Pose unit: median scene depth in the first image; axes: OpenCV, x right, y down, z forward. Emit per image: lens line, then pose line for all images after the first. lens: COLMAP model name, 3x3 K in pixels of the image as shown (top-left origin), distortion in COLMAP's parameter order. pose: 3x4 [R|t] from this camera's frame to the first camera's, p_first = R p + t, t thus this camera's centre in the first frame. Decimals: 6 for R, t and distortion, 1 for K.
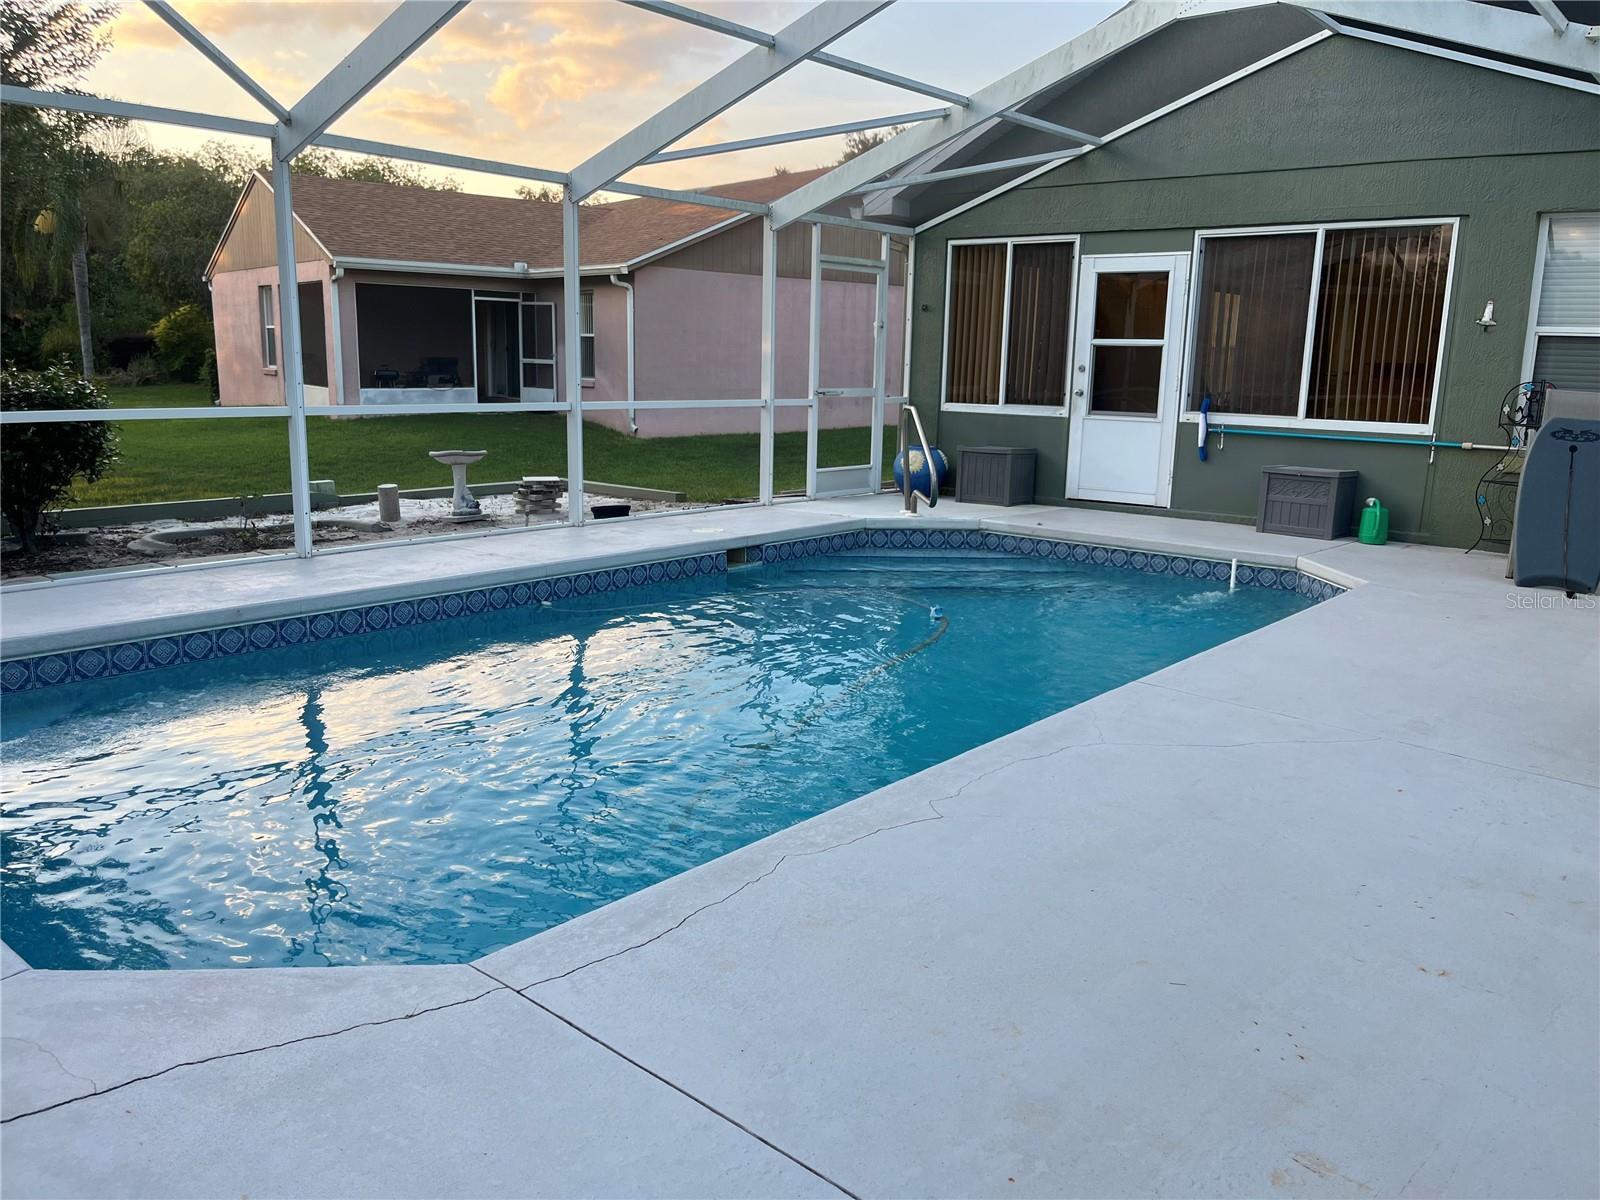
lens RADIAL K [[1219.1, 0, 807.2], [0, 1219.1, 595.6], [0, 0, 1]] dist [0.055367, -0.087614]
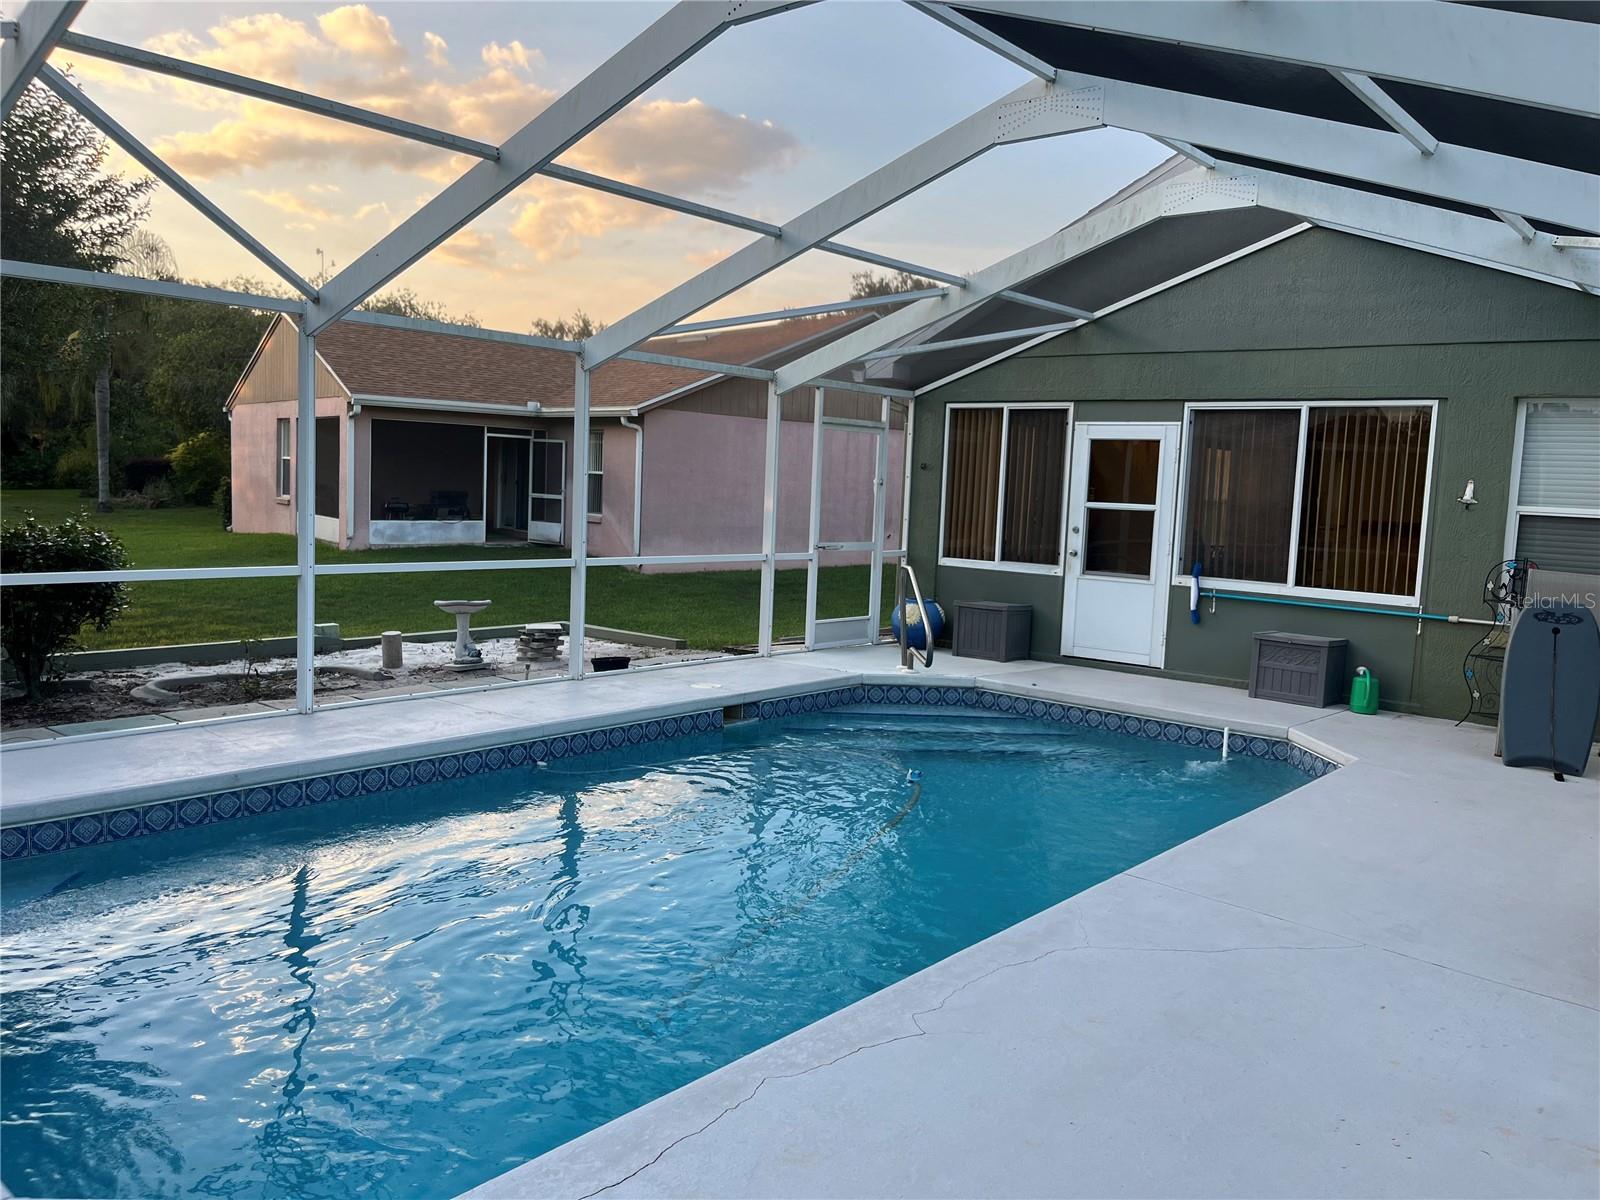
lens RADIAL K [[1219.1, 0, 810.2], [0, 1219.1, 593.7], [0, 0, 1]] dist [0.055367, -0.087614]
pose [[0.999825, 0.018705, -0.000400, 0.003611], [-0.018647, 0.994566, -0.102428, -0.024787], [-0.001518, 0.102418, 0.994740, -0.011999]]
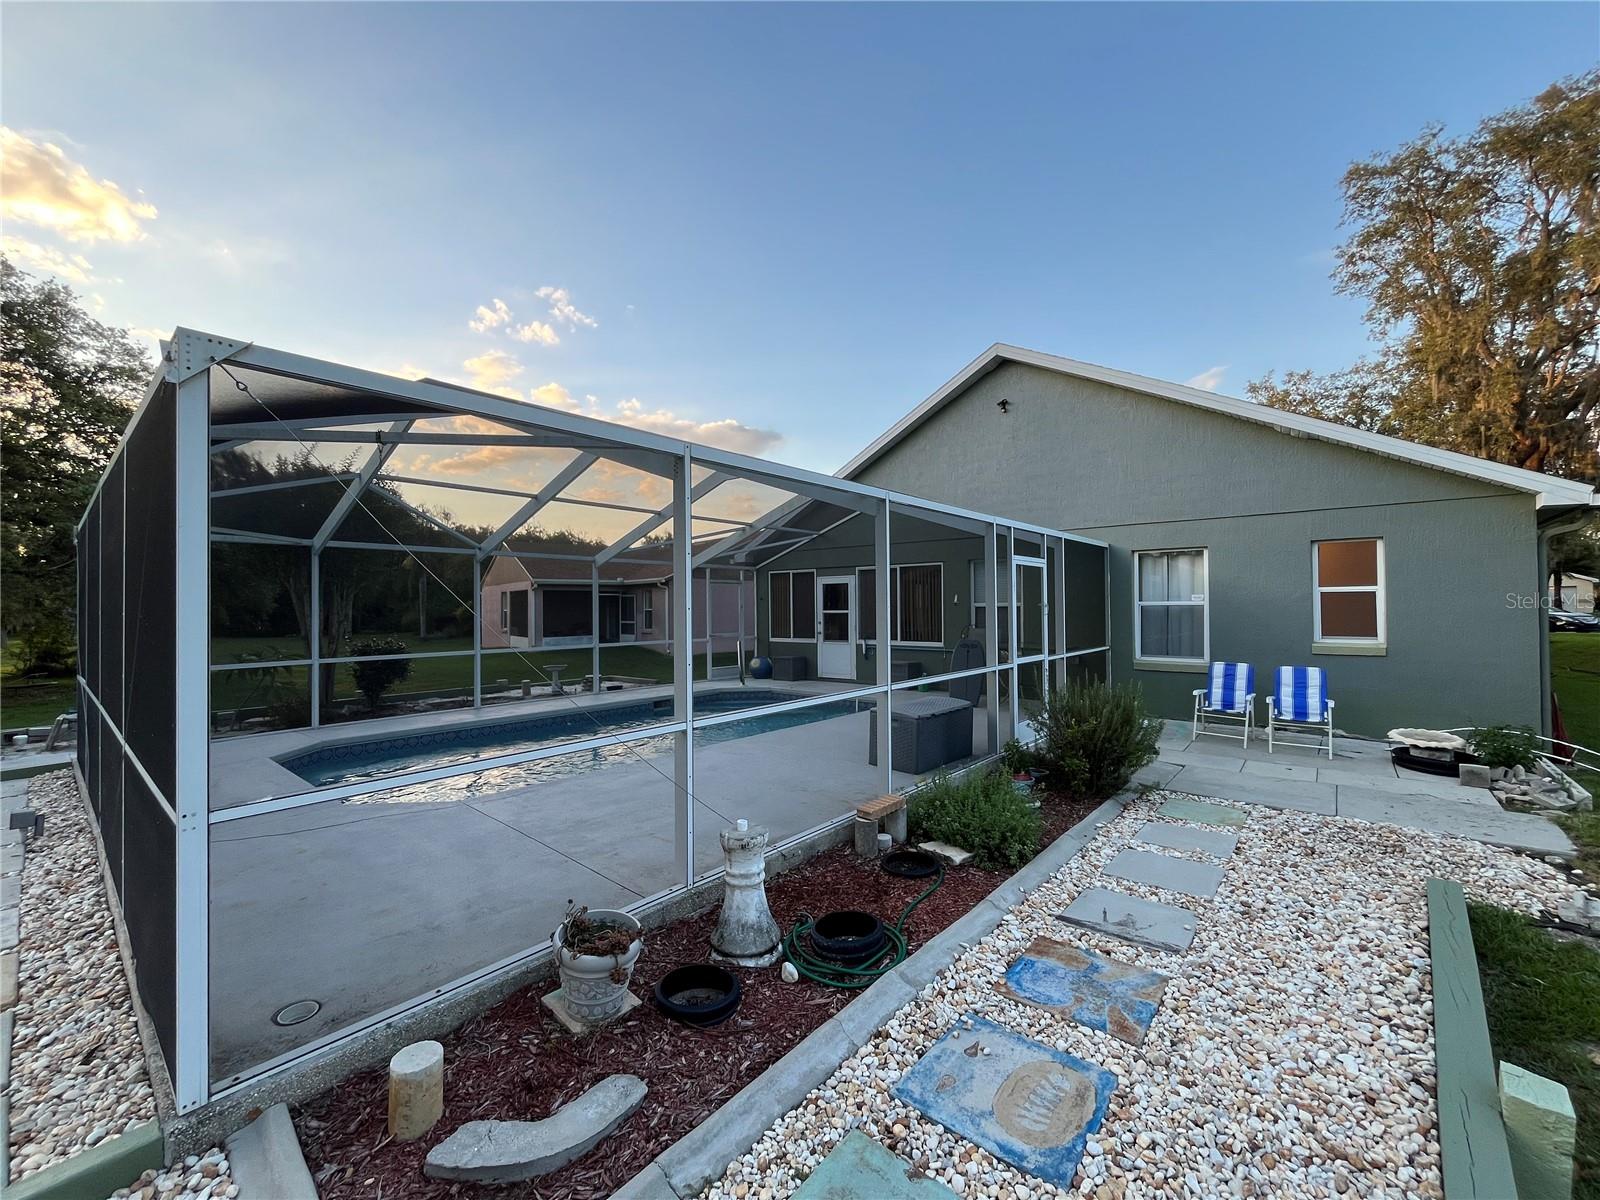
lens RADIAL K [[655.3, 0, 797.3], [0, 655.3, 604.5], [0, 0, 1]] dist [-0.002435, -0.000051]
pose [[0.999415, -0.032395, -0.010921, 0.207063], [0.029547, 0.979211, -0.200682, 0.036873], [0.017195, 0.200242, 0.979596, -0.275854]]
